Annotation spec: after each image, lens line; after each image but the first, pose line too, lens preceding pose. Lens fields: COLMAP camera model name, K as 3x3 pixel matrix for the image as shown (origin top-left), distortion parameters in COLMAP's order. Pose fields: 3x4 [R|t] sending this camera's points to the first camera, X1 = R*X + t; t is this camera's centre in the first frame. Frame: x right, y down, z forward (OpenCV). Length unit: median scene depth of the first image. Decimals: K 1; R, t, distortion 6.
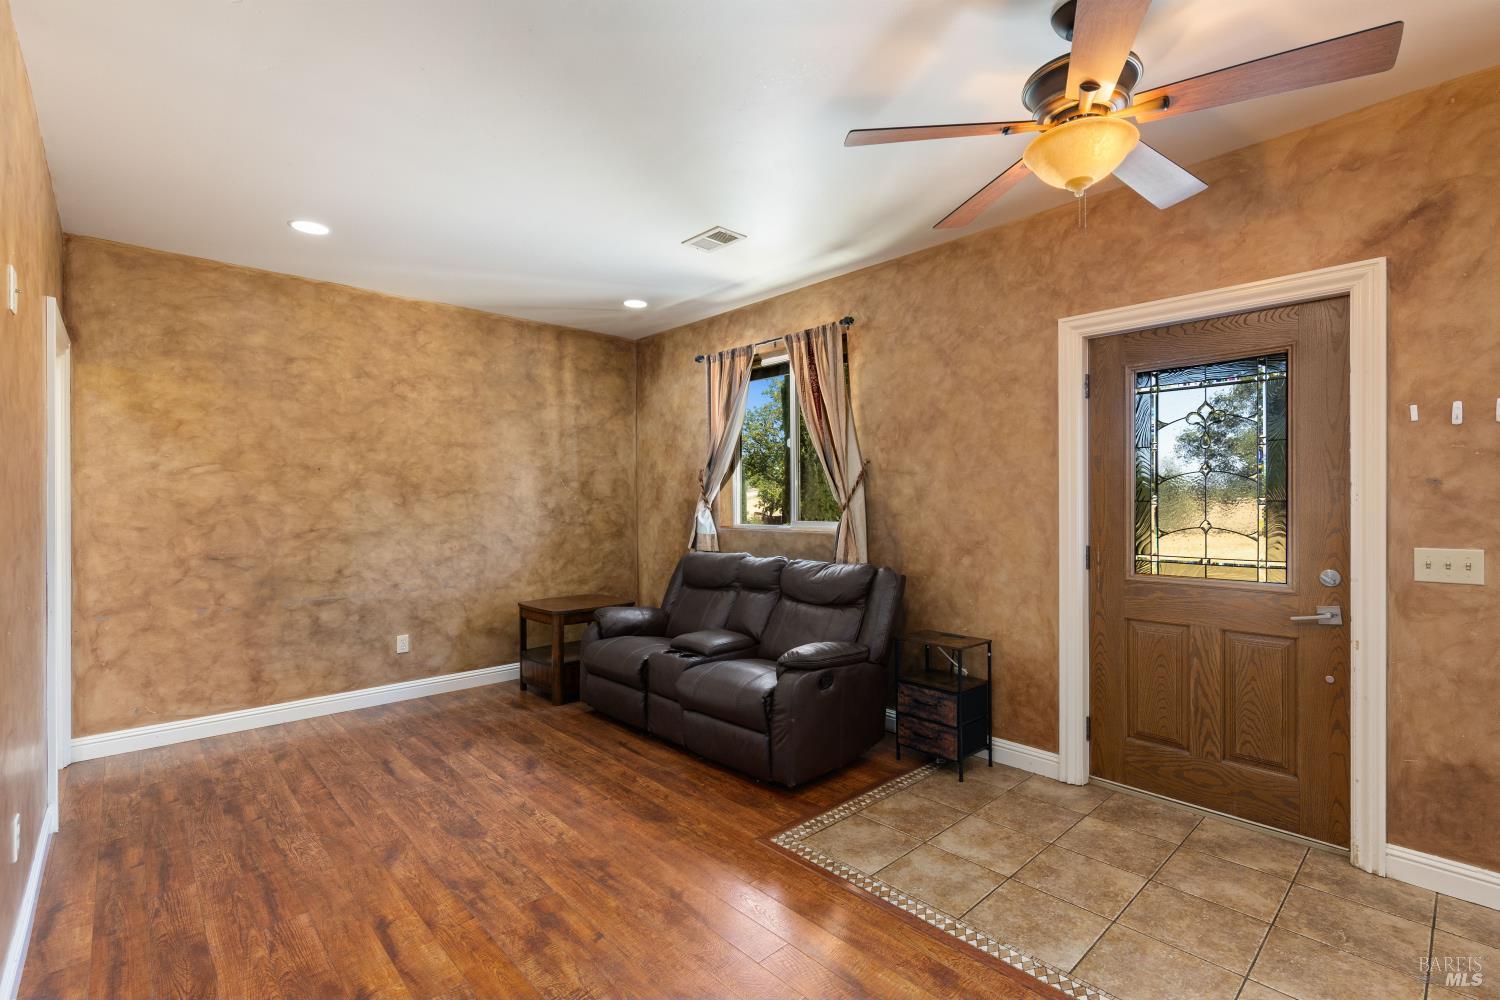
lens RADIAL K [[675.9, 0, 754.1], [0, 675.9, 501.1], [0, 0, 1]] dist [-0.000640, 0.001049]
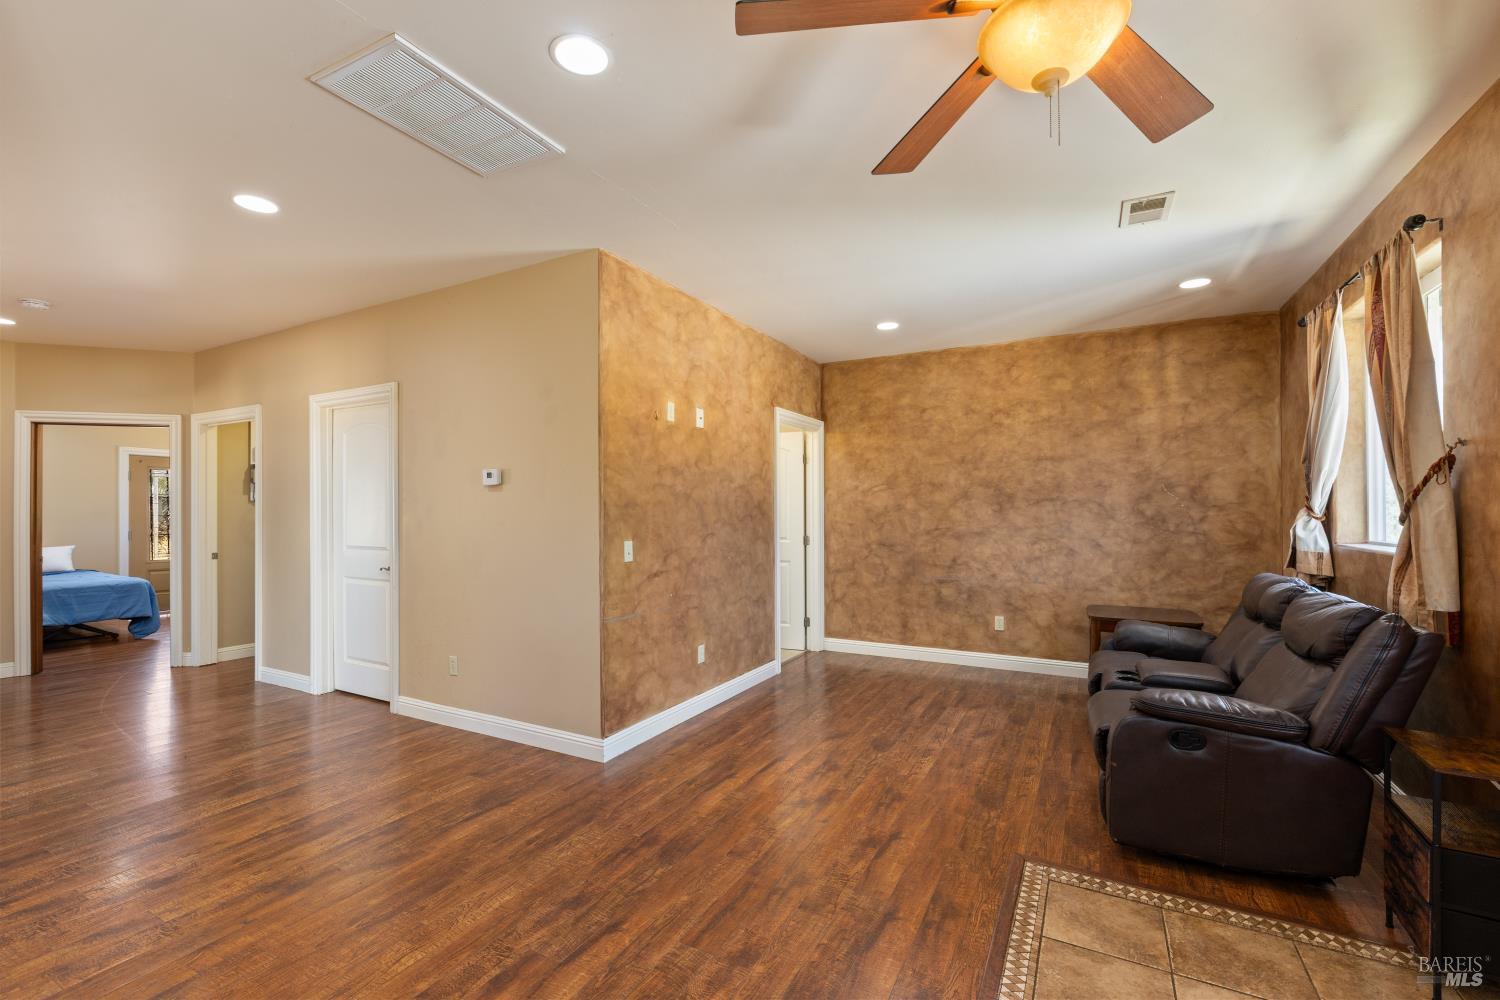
lens RADIAL K [[633.0, 0, 753.7], [0, 633.0, 508.0], [0, 0, 1]] dist [0.001778, 0.000197]
pose [[0.326327, -0.000259, -0.945257, 0.530689], [0.001421, 0.999999, 0.000216, -0.001489], [0.945256, -0.001414, 0.326327, 0.241603]]
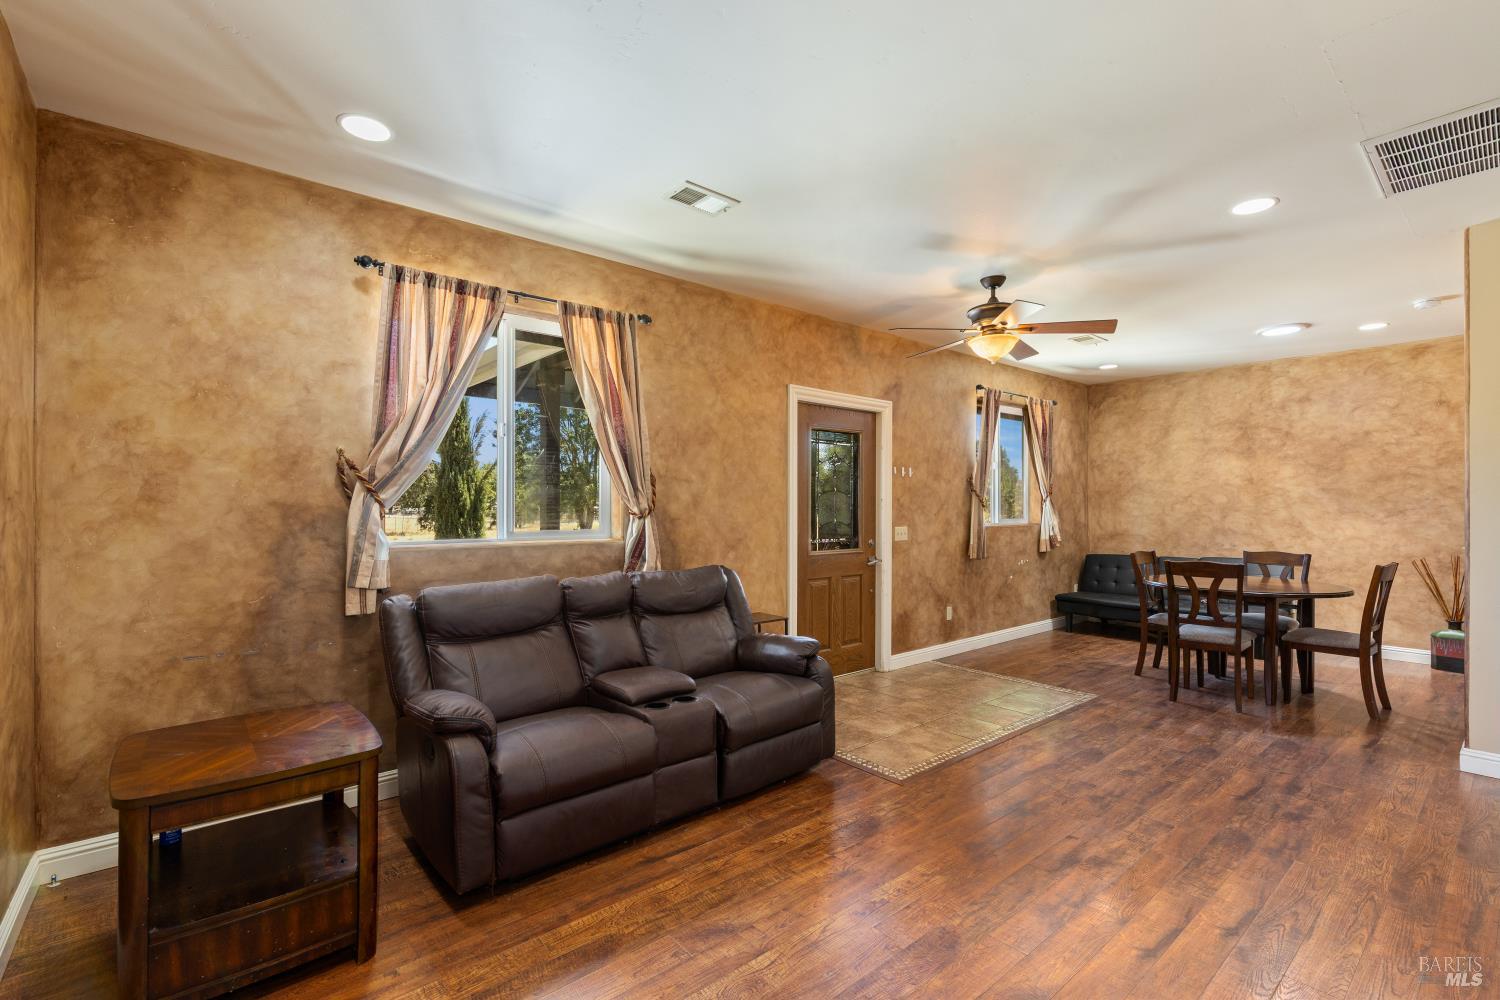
lens RADIAL K [[675.9, 0, 744.1], [0, 675.9, 504.1], [0, 0, 1]] dist [-0.000640, 0.001049]
pose [[0.049272, 0.006098, 0.998767, -0.873648], [-0.002101, 0.999980, -0.006002, 0.002450], [-0.998783, -0.001803, 0.049283, 0.870145]]
